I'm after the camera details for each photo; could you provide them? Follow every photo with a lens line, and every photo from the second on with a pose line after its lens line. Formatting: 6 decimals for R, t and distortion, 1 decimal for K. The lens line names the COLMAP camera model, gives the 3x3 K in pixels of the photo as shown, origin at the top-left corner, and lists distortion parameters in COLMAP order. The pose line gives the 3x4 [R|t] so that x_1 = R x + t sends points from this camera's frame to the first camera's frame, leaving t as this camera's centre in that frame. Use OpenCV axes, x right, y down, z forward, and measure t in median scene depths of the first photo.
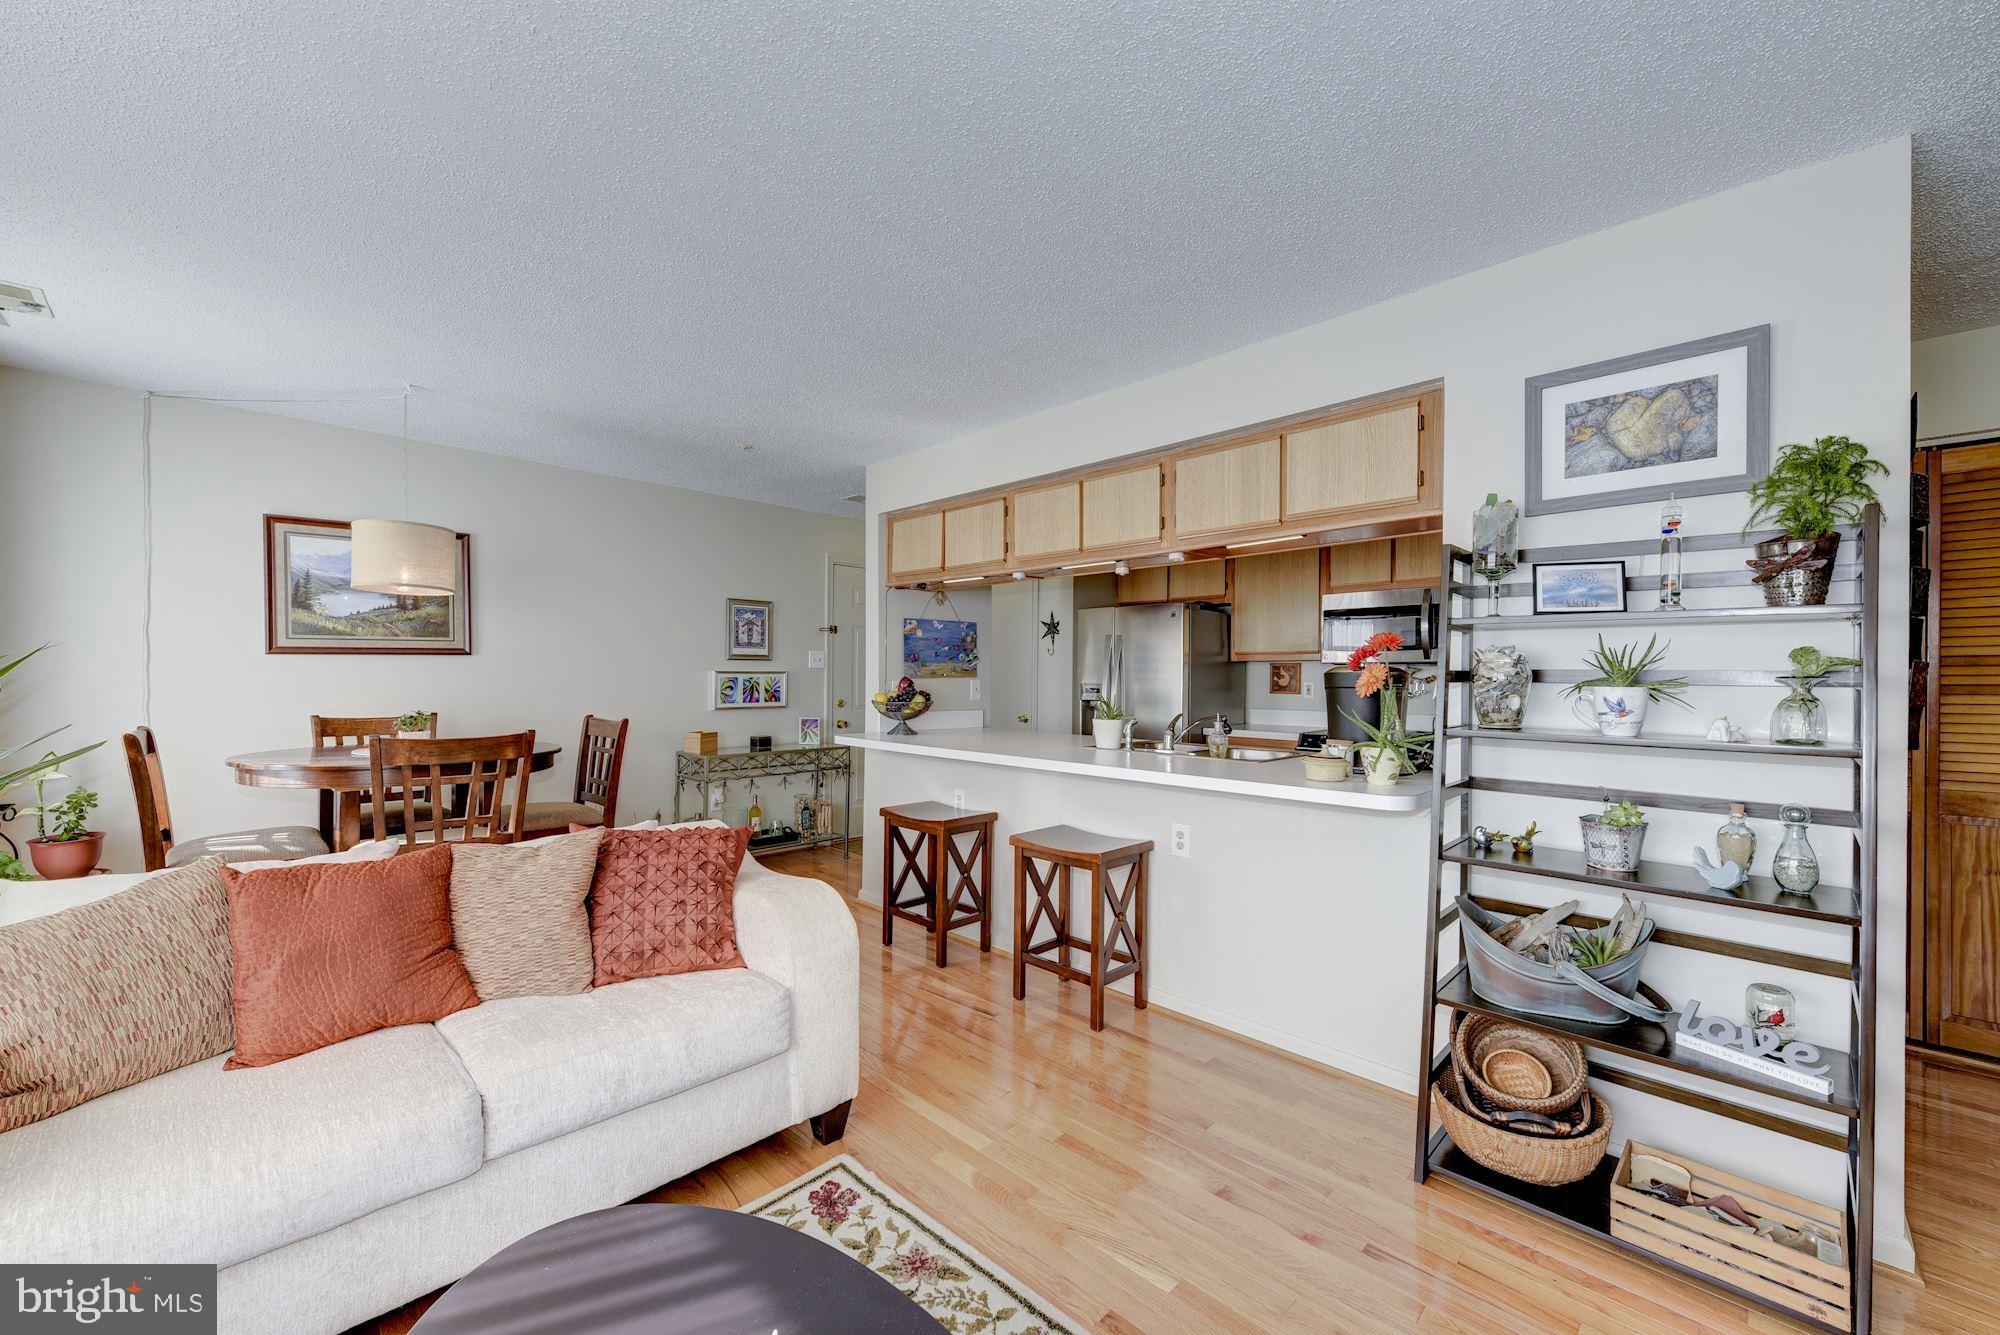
lens RADIAL K [[779.2, 0, 1002.6], [0, 779.2, 677.9], [0, 0, 1]] dist [0.006438, -0.002174]
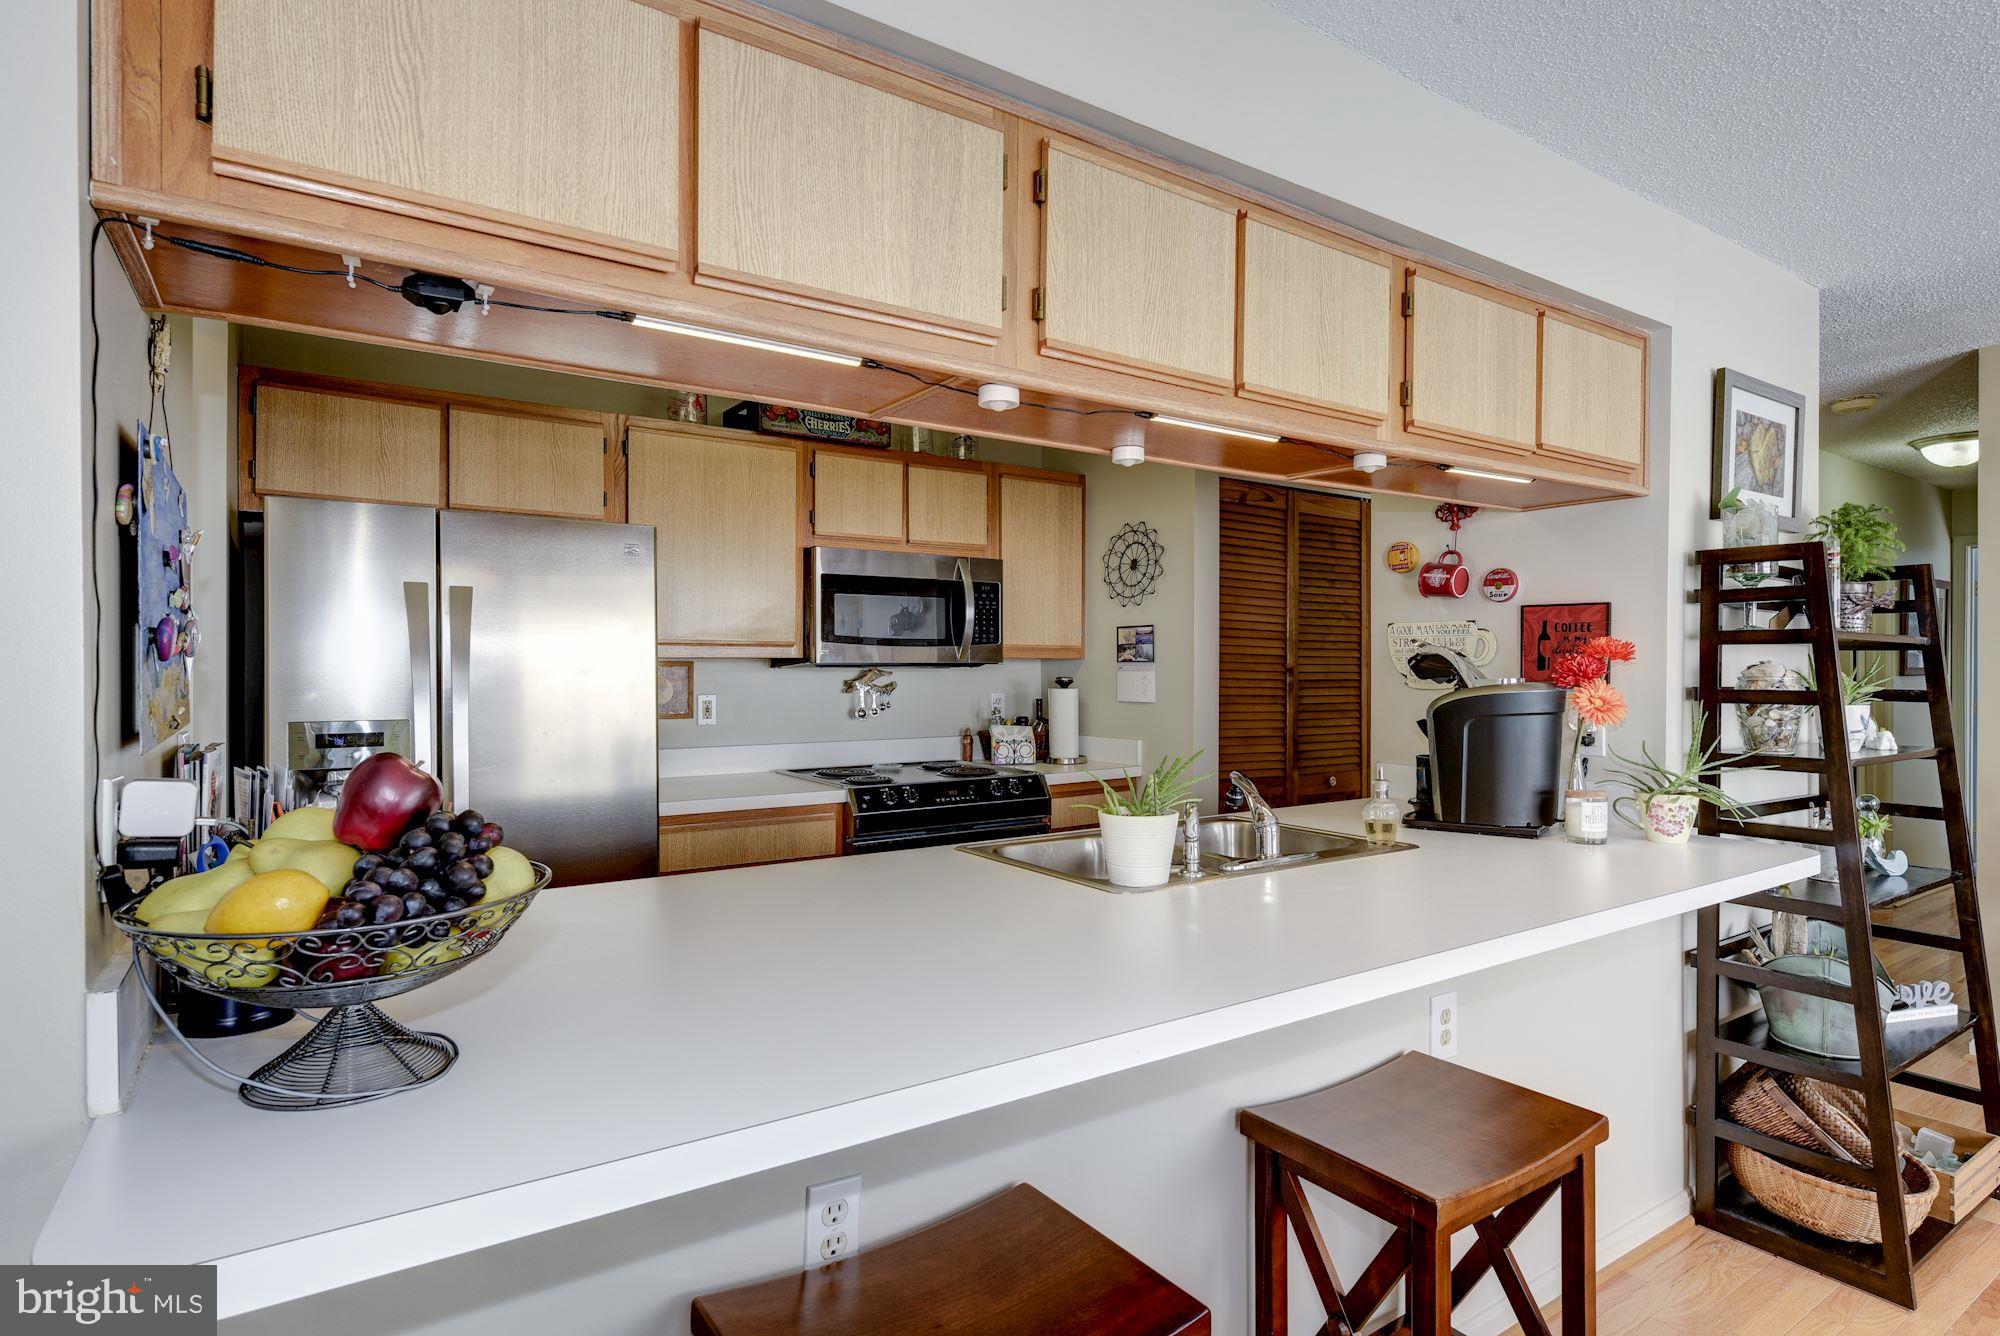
lens RADIAL K [[993.7, 0, 1003.7], [0, 993.7, 669.4], [0, 0, 1]] dist [0.004607, -0.000718]
pose [[0.202071, -0.009633, 0.979323, -0.348807], [0.005137, 0.999948, 0.008776, -0.024685], [-0.979357, 0.003257, 0.202110, 0.861760]]
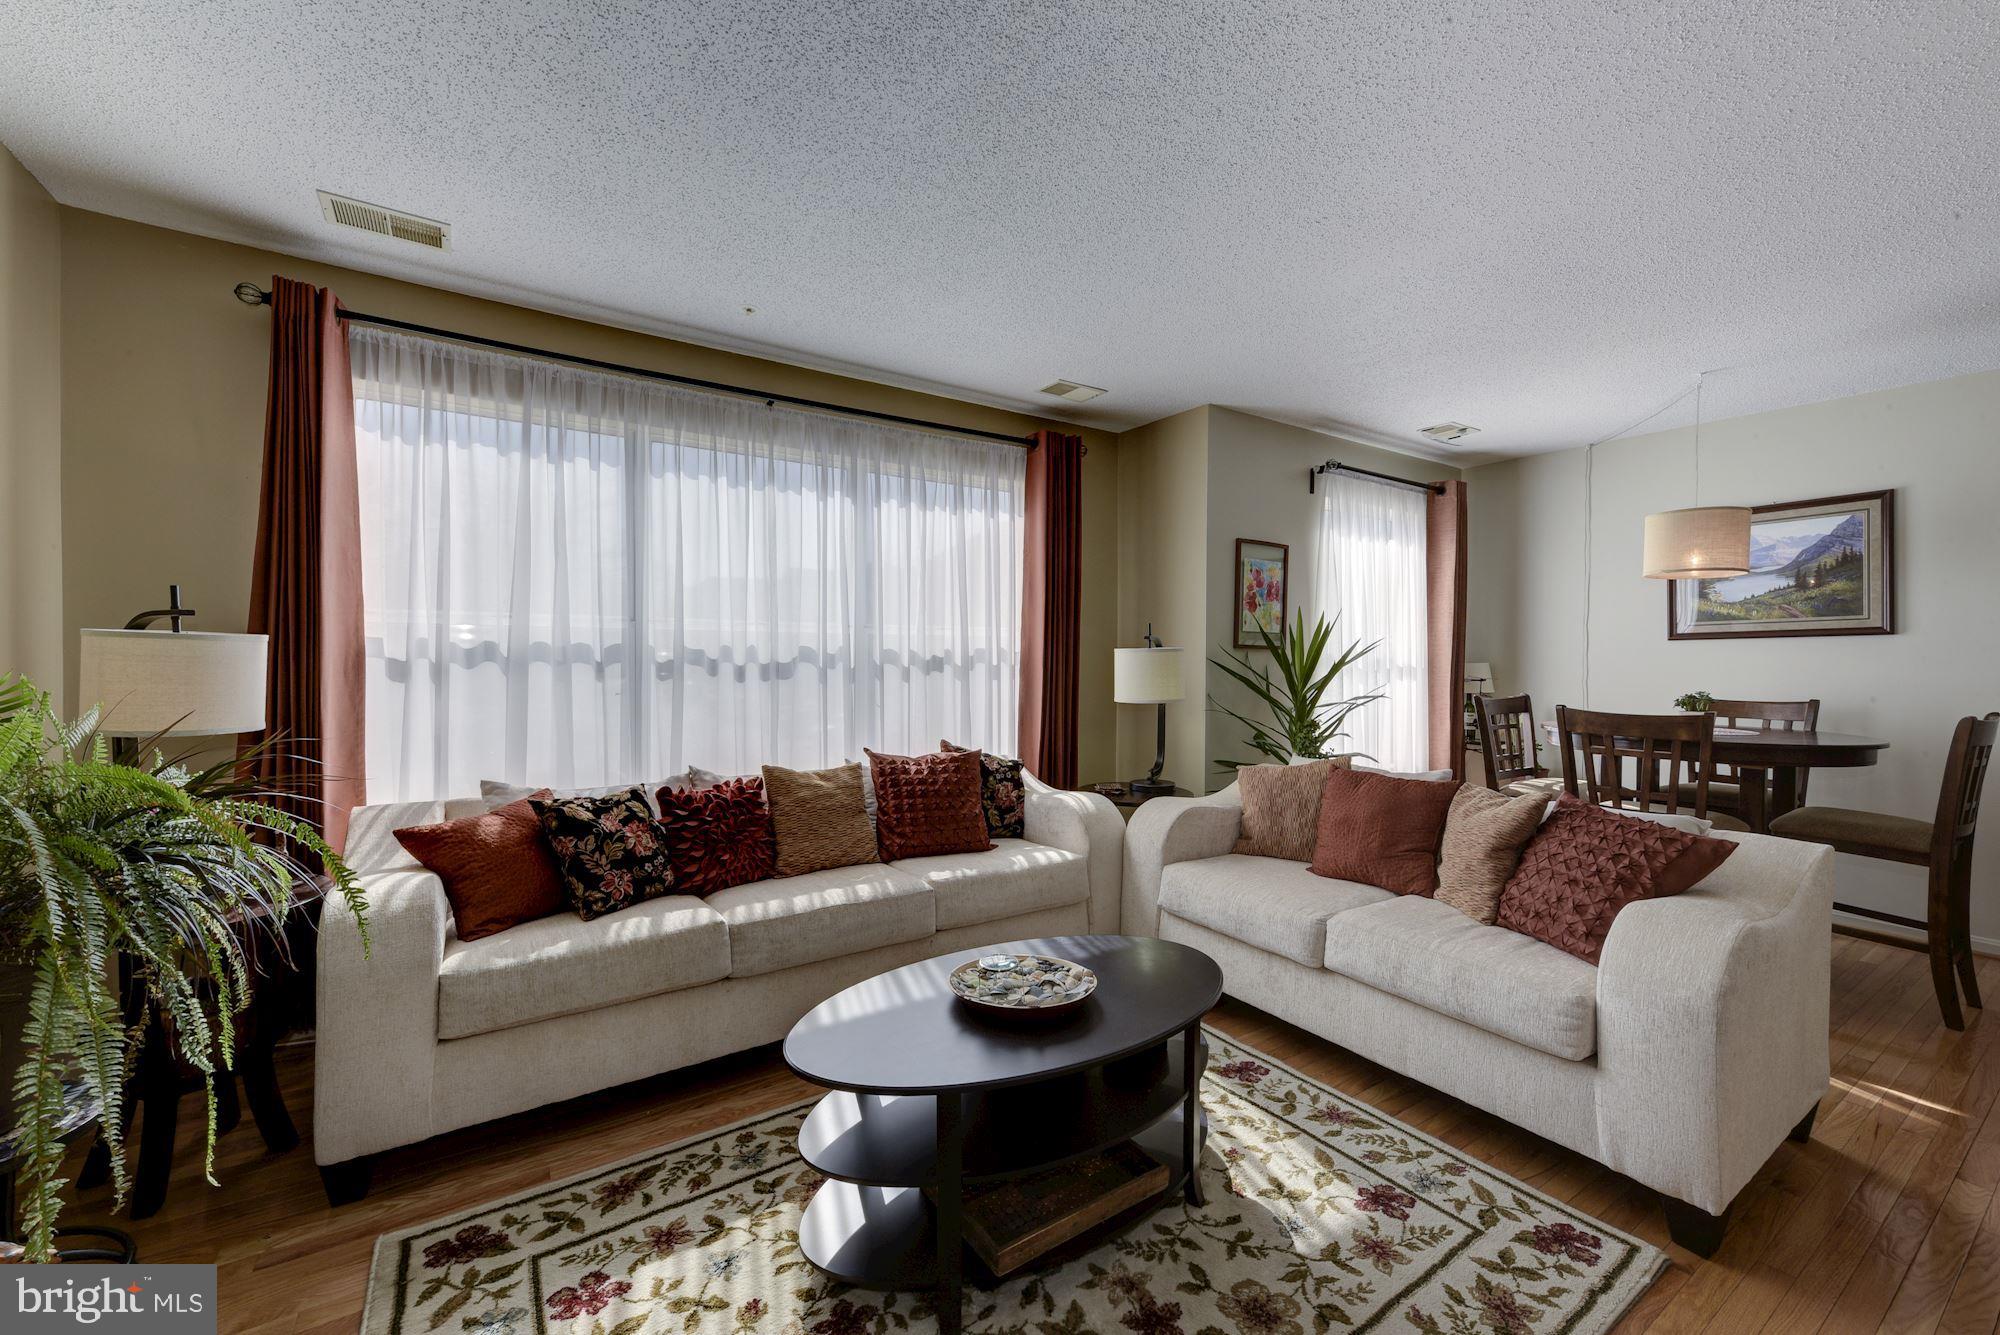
lens RADIAL K [[779.2, 0, 997.6], [0, 779.2, 666.2], [0, 0, 1]] dist [0.006438, -0.002174]
pose [[-0.199670, 0.003827, -0.979856, 0.379505], [-0.008907, 0.999944, 0.005720, 0.009823], [0.979823, 0.009869, -0.199625, 0.266791]]
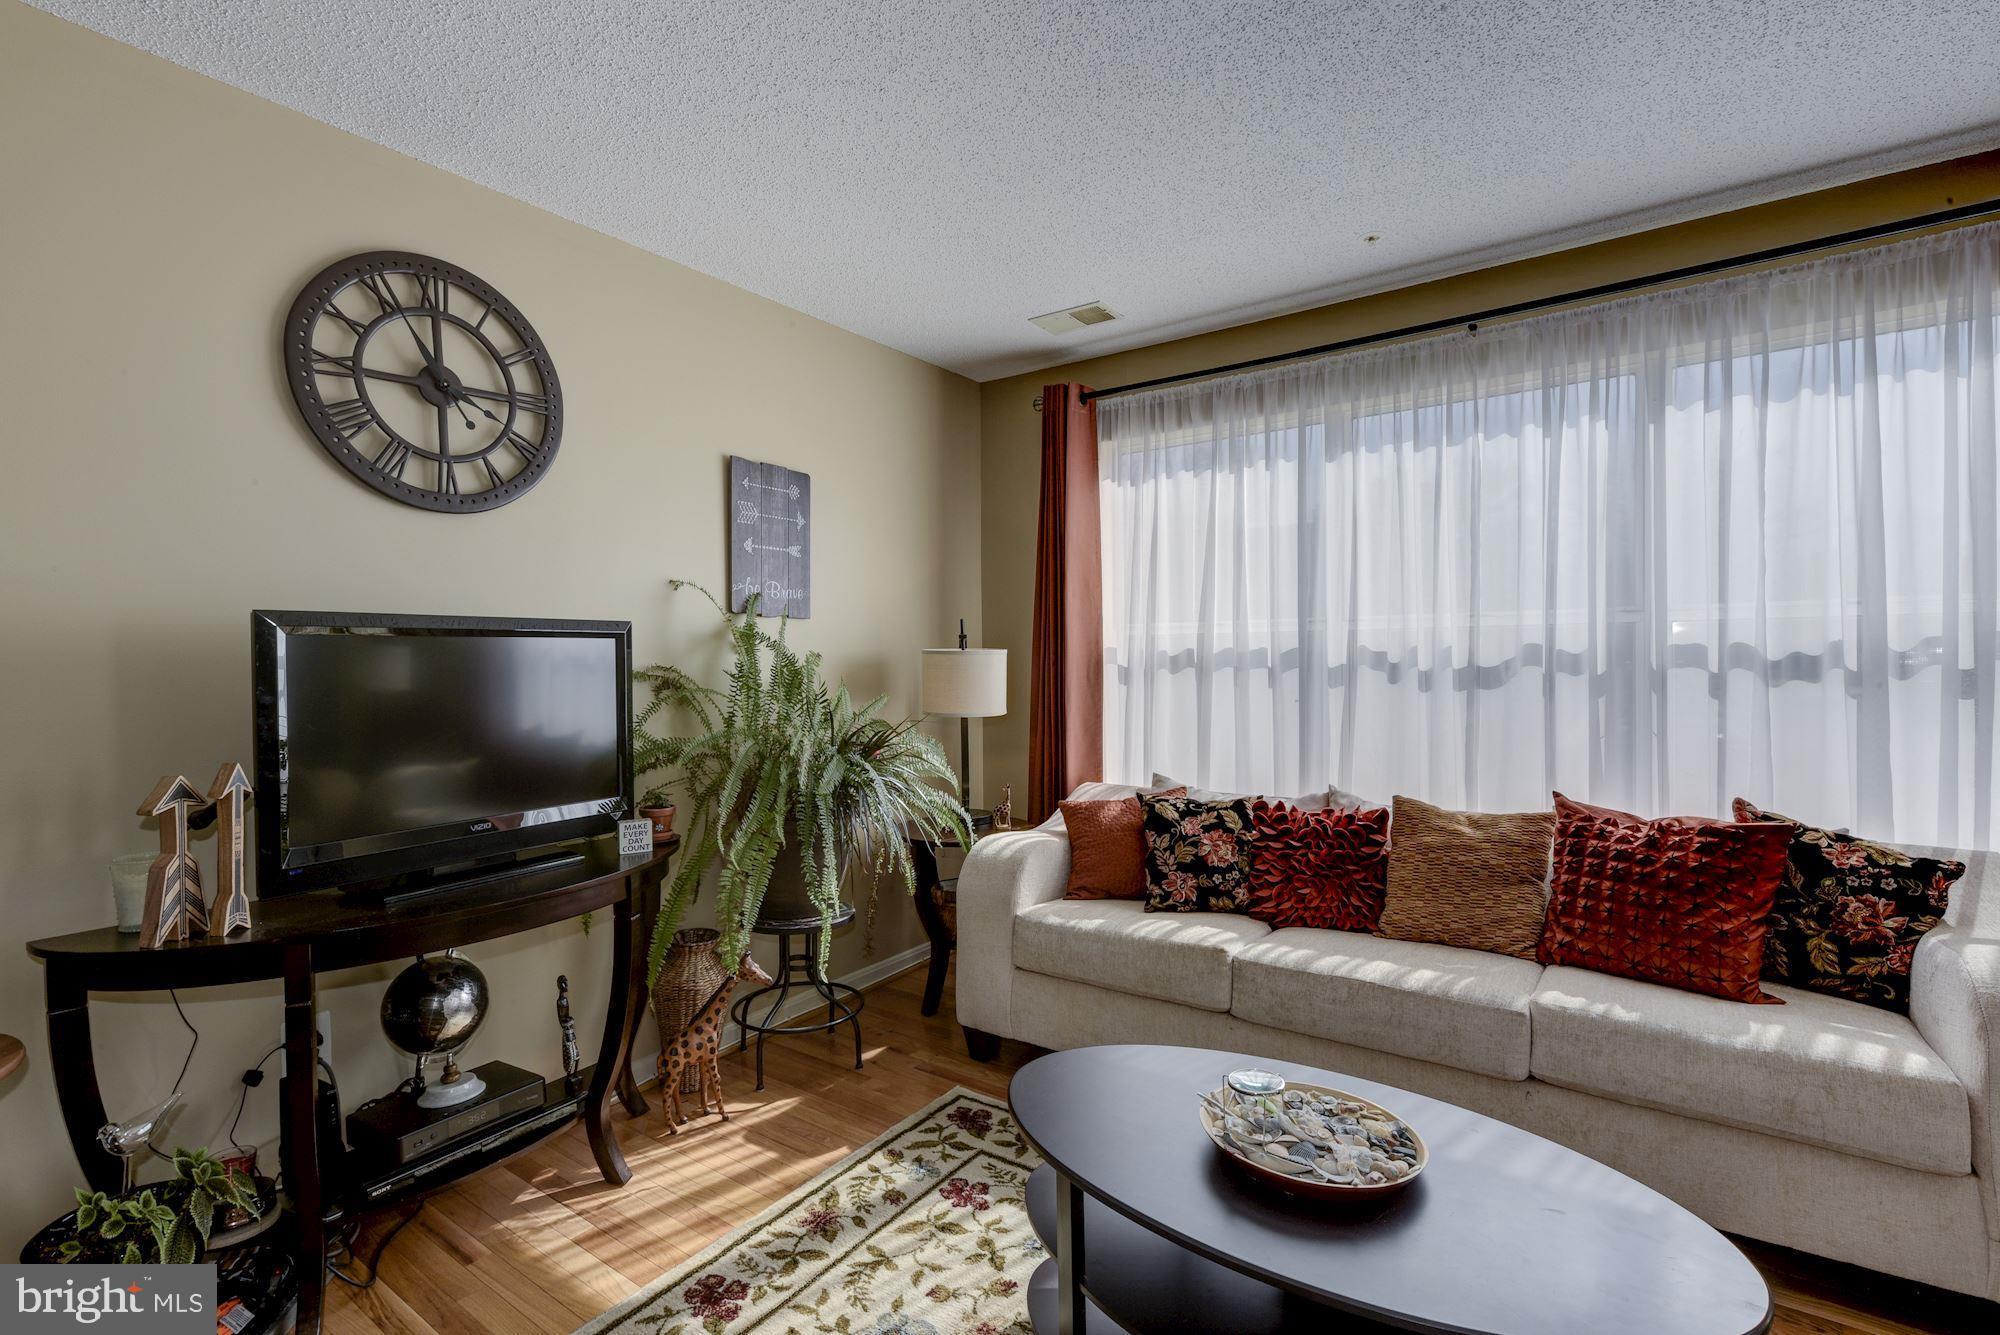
lens RADIAL K [[909.2, 0, 1017.0], [0, 909.2, 671.5], [0, 0, 1]] dist [0.003556, -0.000087]
pose [[-0.984148, 0.004315, -0.177298, 0.097914], [0.002476, 0.999941, 0.010595, 0.007881], [0.177333, 0.009988, -0.984100, 0.539461]]
